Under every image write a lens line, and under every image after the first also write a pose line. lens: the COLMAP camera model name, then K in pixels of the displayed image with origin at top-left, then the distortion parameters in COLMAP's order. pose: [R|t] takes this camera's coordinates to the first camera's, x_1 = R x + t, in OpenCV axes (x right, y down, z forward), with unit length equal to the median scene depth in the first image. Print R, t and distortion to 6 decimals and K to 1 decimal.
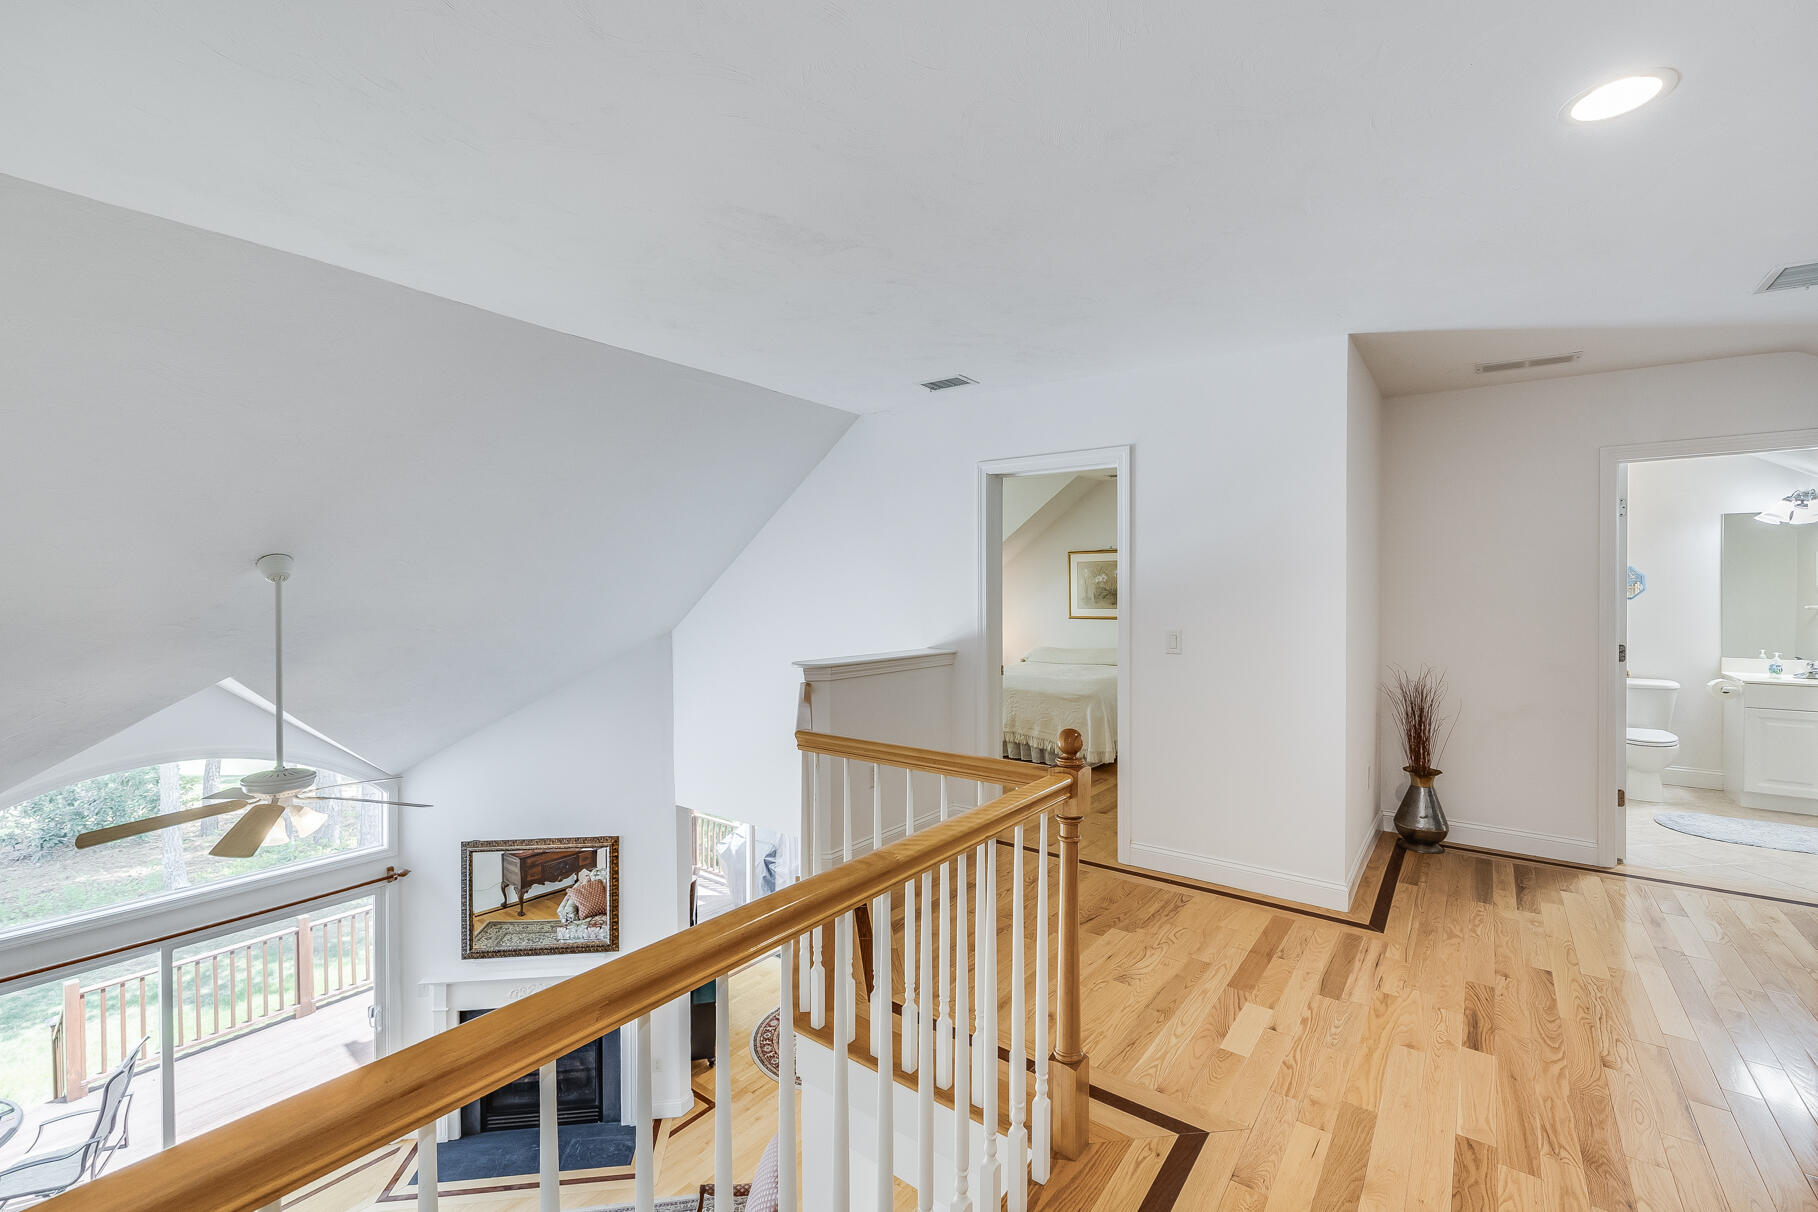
lens RADIAL K [[761.8, 0, 907.1], [0, 761.8, 591.3], [0, 0, 1]] dist [-0.011065, -0.000125]
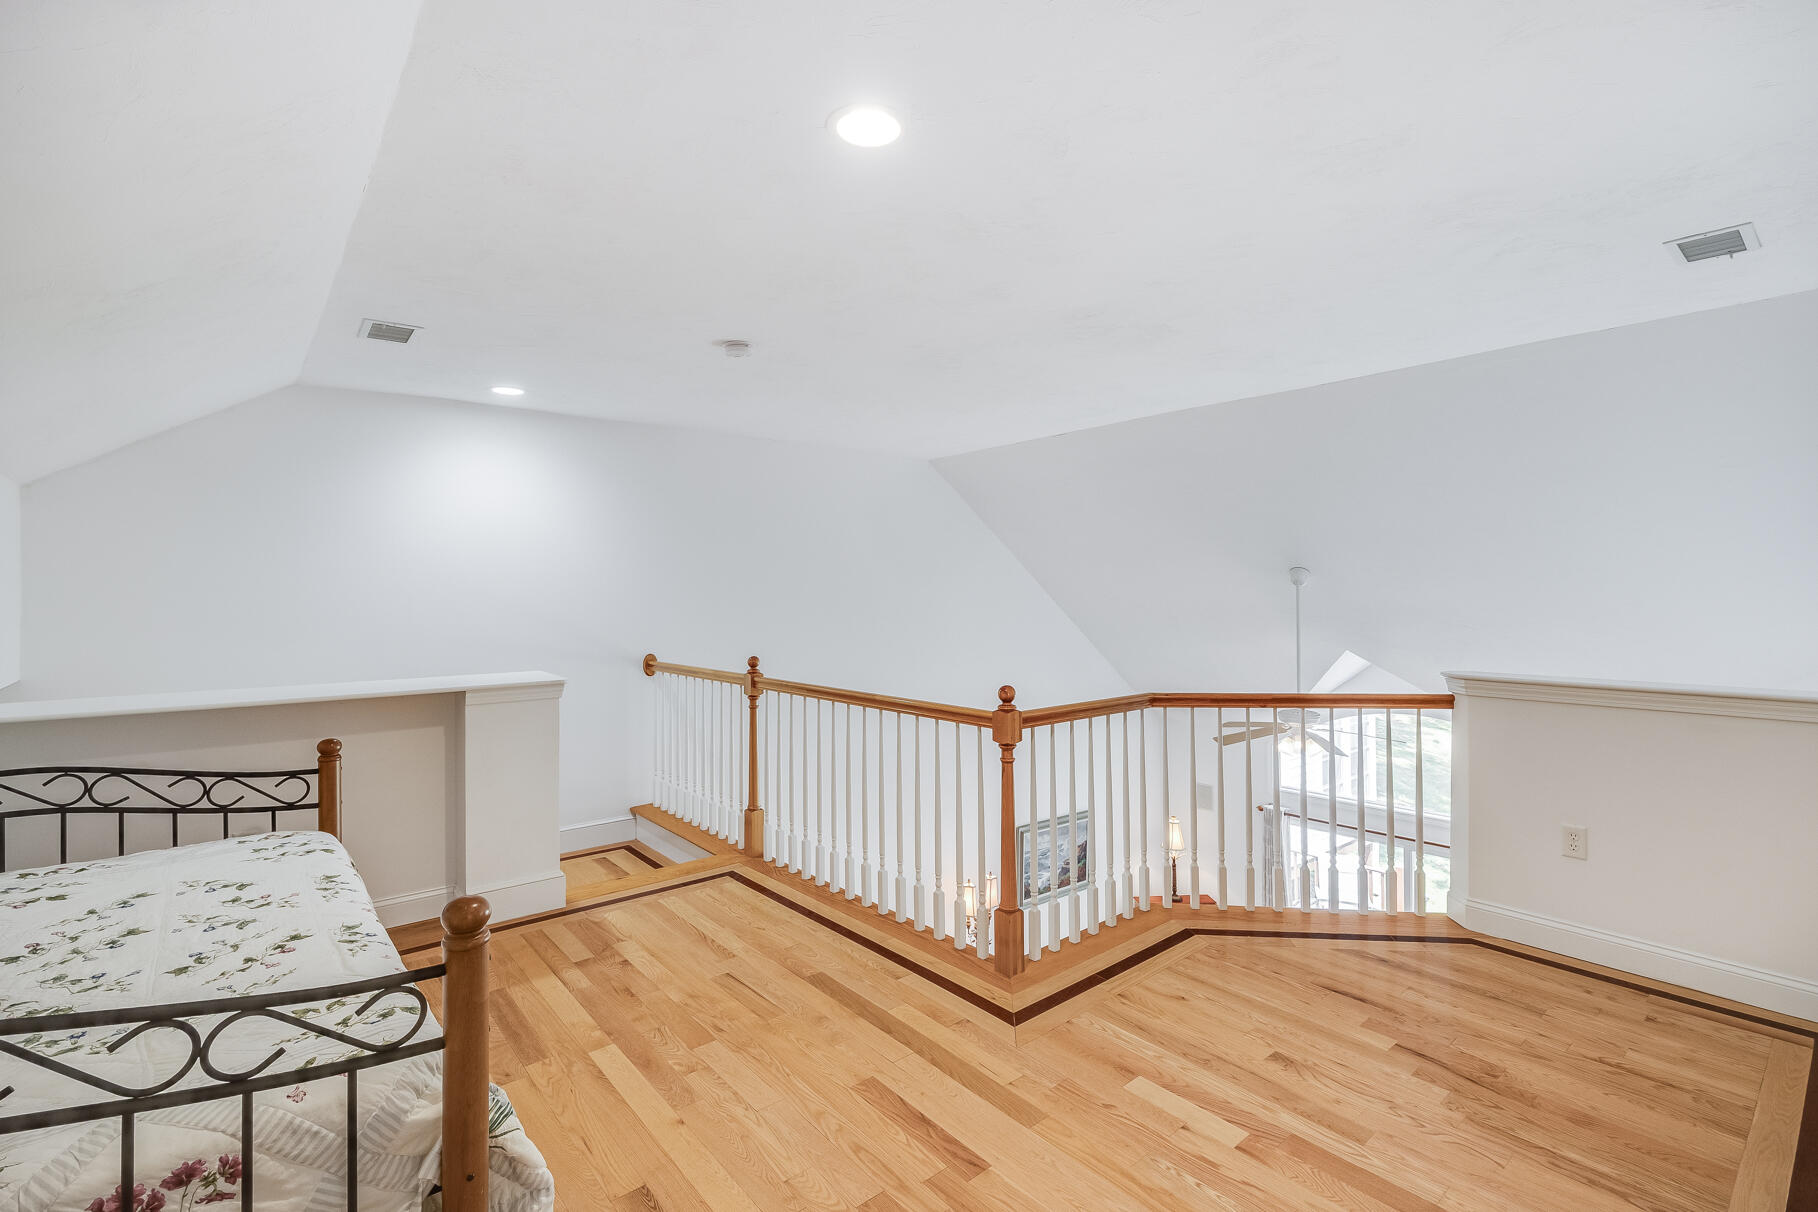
lens RADIAL K [[816.5, 0, 907.1], [0, 816.5, 576.1], [0, 0, 1]] dist [-0.021224, 0.000151]
pose [[-0.216747, -0.018875, -0.976045, 1.032050], [0.002398, 0.999800, -0.019867, -0.002246], [0.976225, -0.006647, -0.216659, 0.657237]]
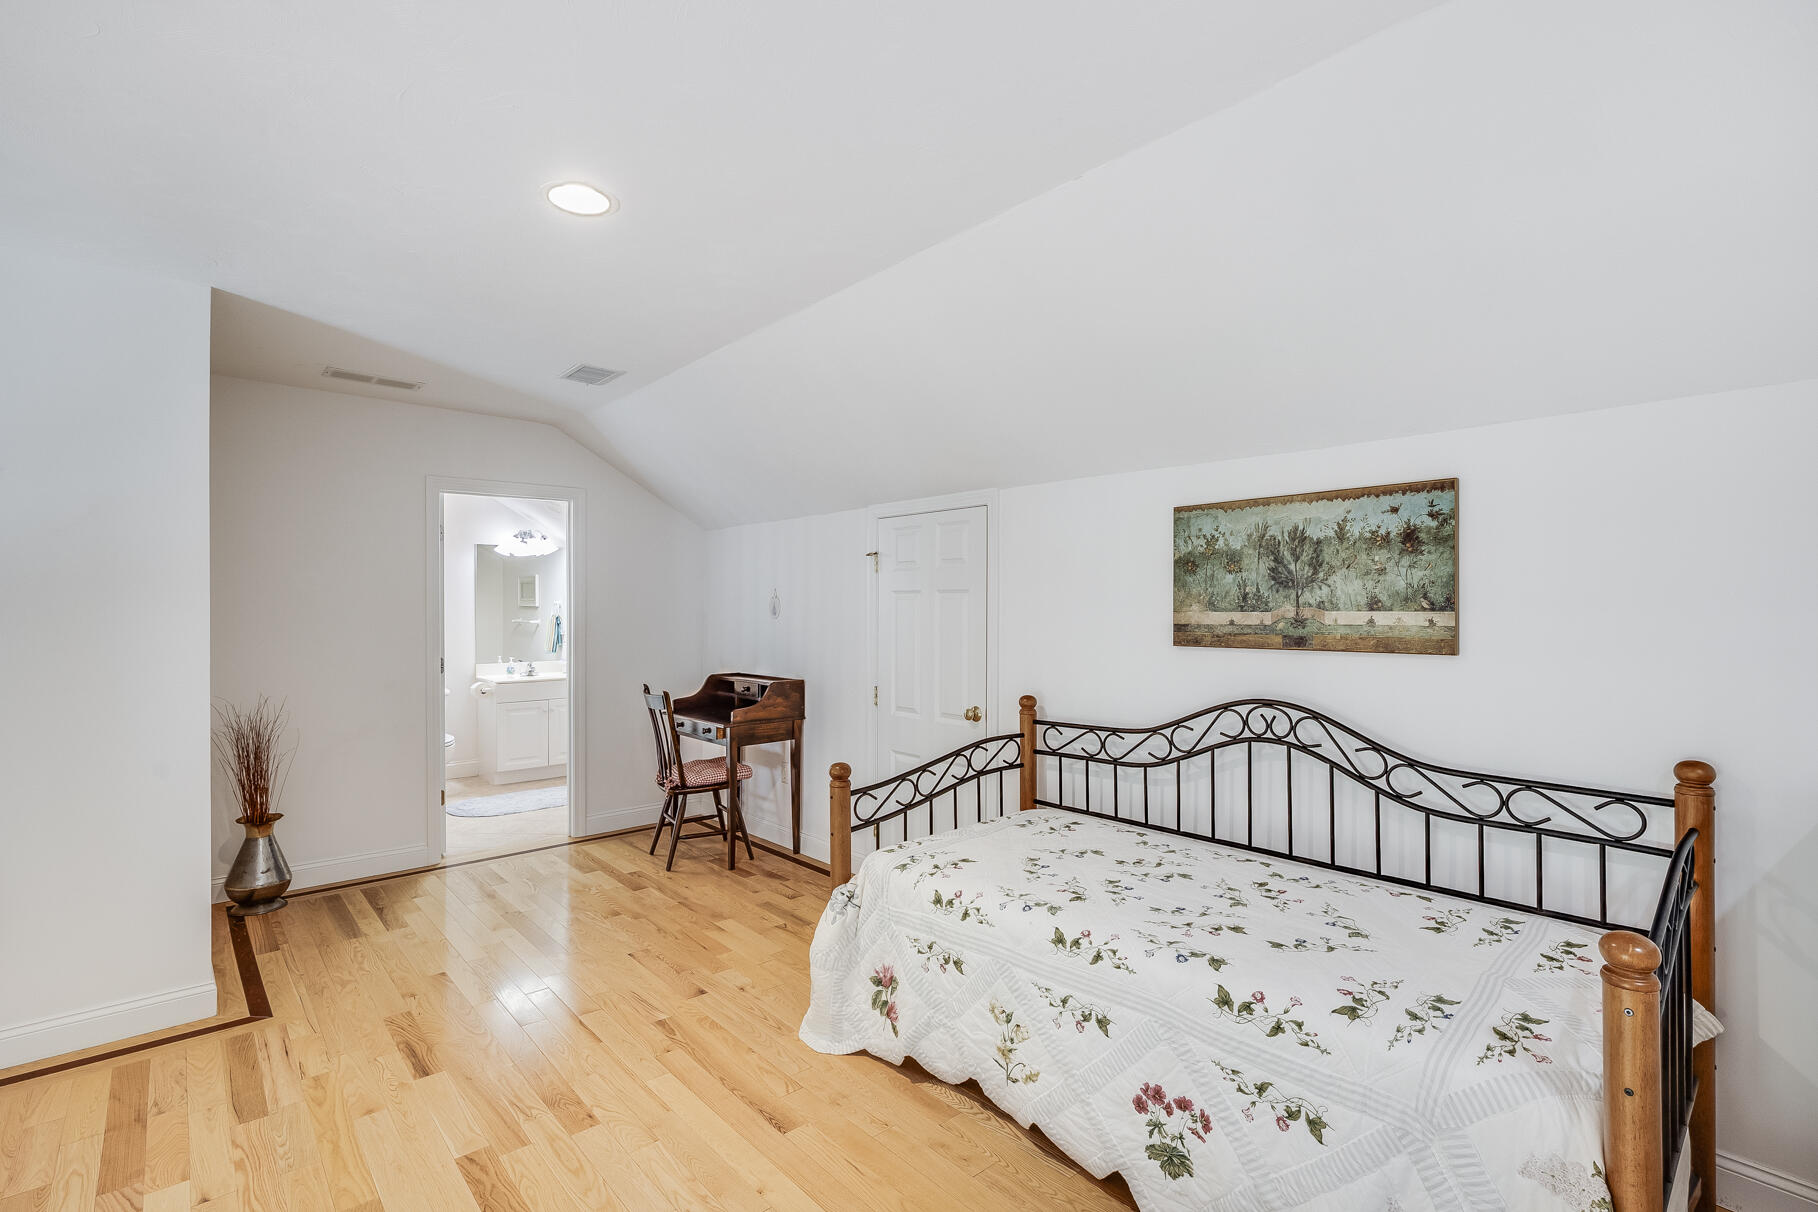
lens RADIAL K [[833.2, 0, 908.3], [0, 833.2, 606.2], [0, 0, 1]] dist [-0.004613, 0.000409]
pose [[0.187194, 0.000928, 0.982323, -0.134828], [0.002504, 0.999996, -0.001422, -0.001377], [-0.982320, 0.002726, 0.187190, 0.122289]]
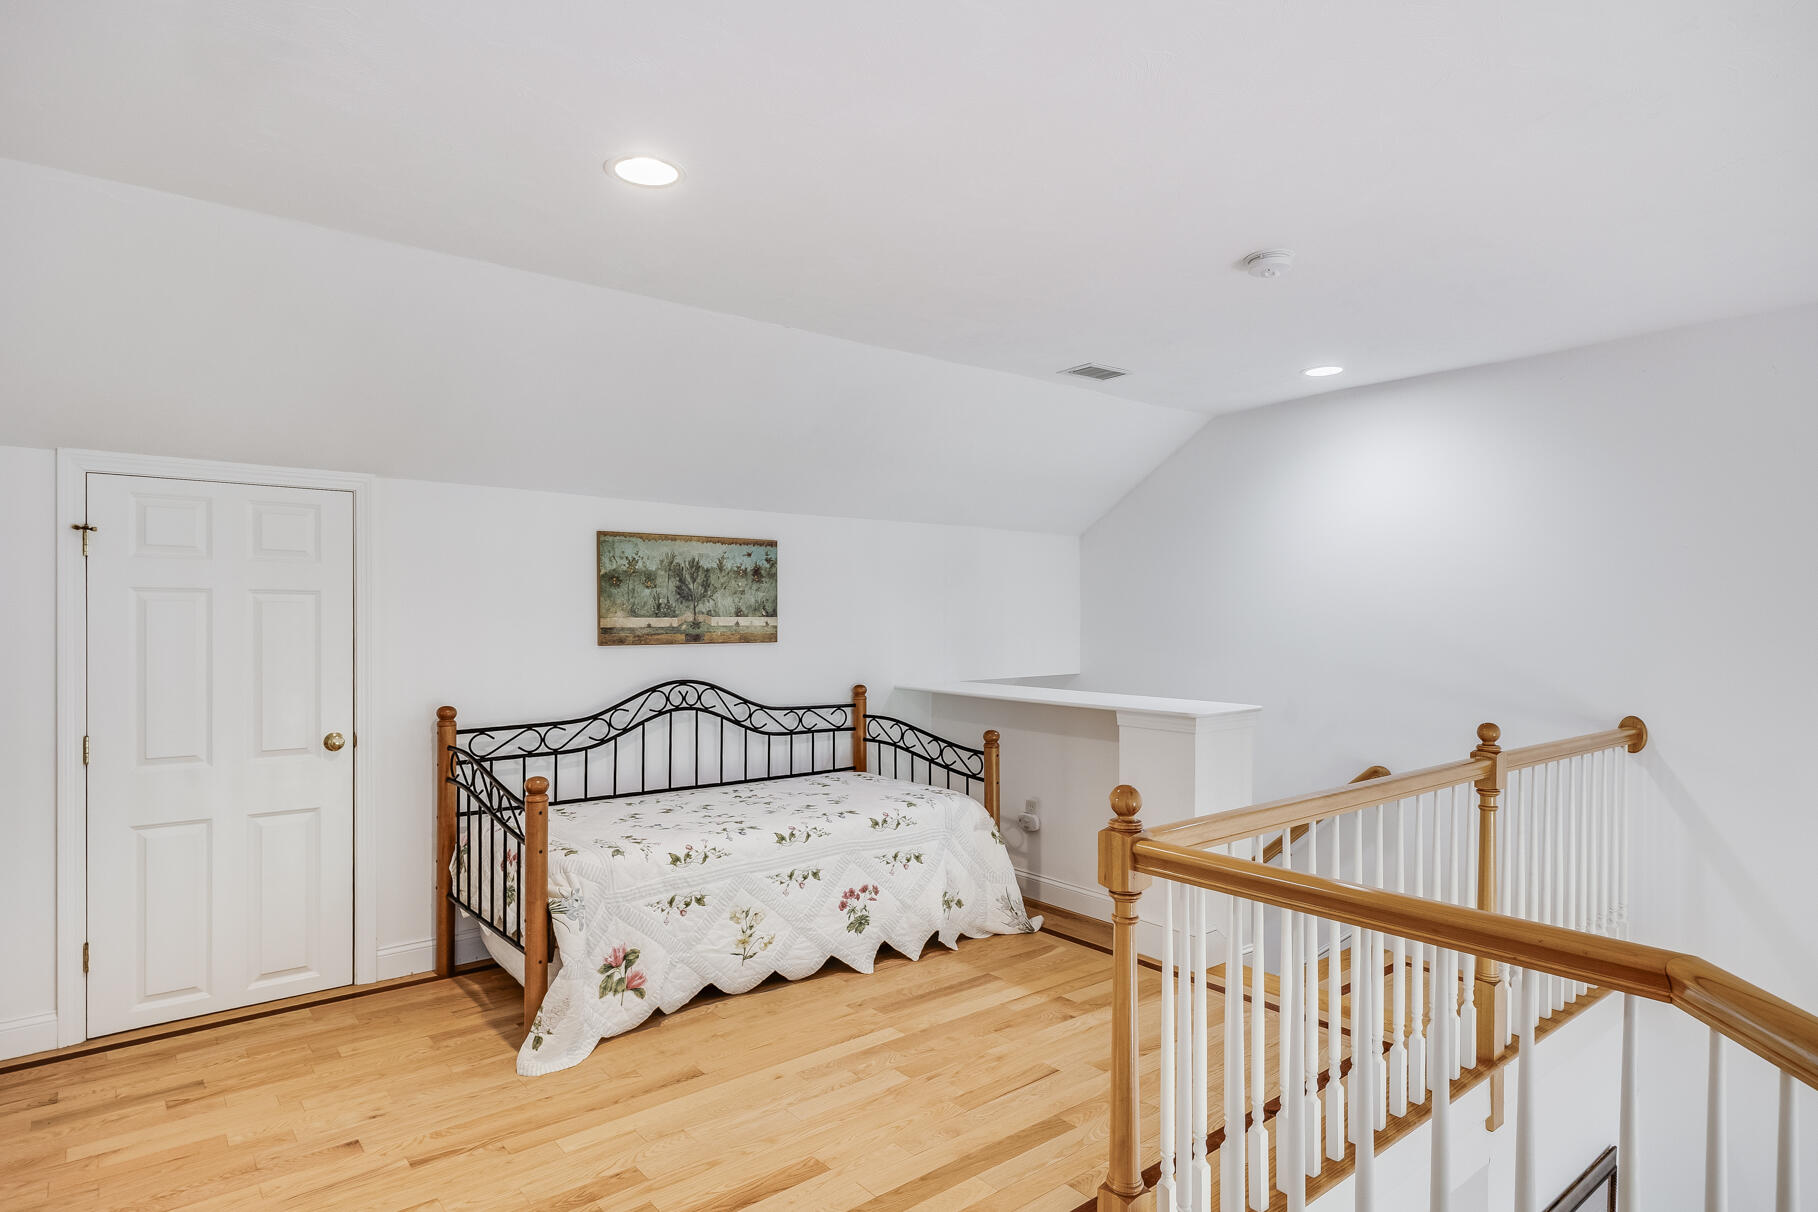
lens RADIAL K [[998.0, 0, 910.5], [0, 998.0, 616.8], [0, 0, 1]] dist [0.014306, 0.000648]
pose [[-0.971233, -0.004143, 0.238094, 0.101989], [-0.003441, 0.999988, 0.003365, -0.002711], [-0.238105, 0.002449, -0.971236, 1.196413]]
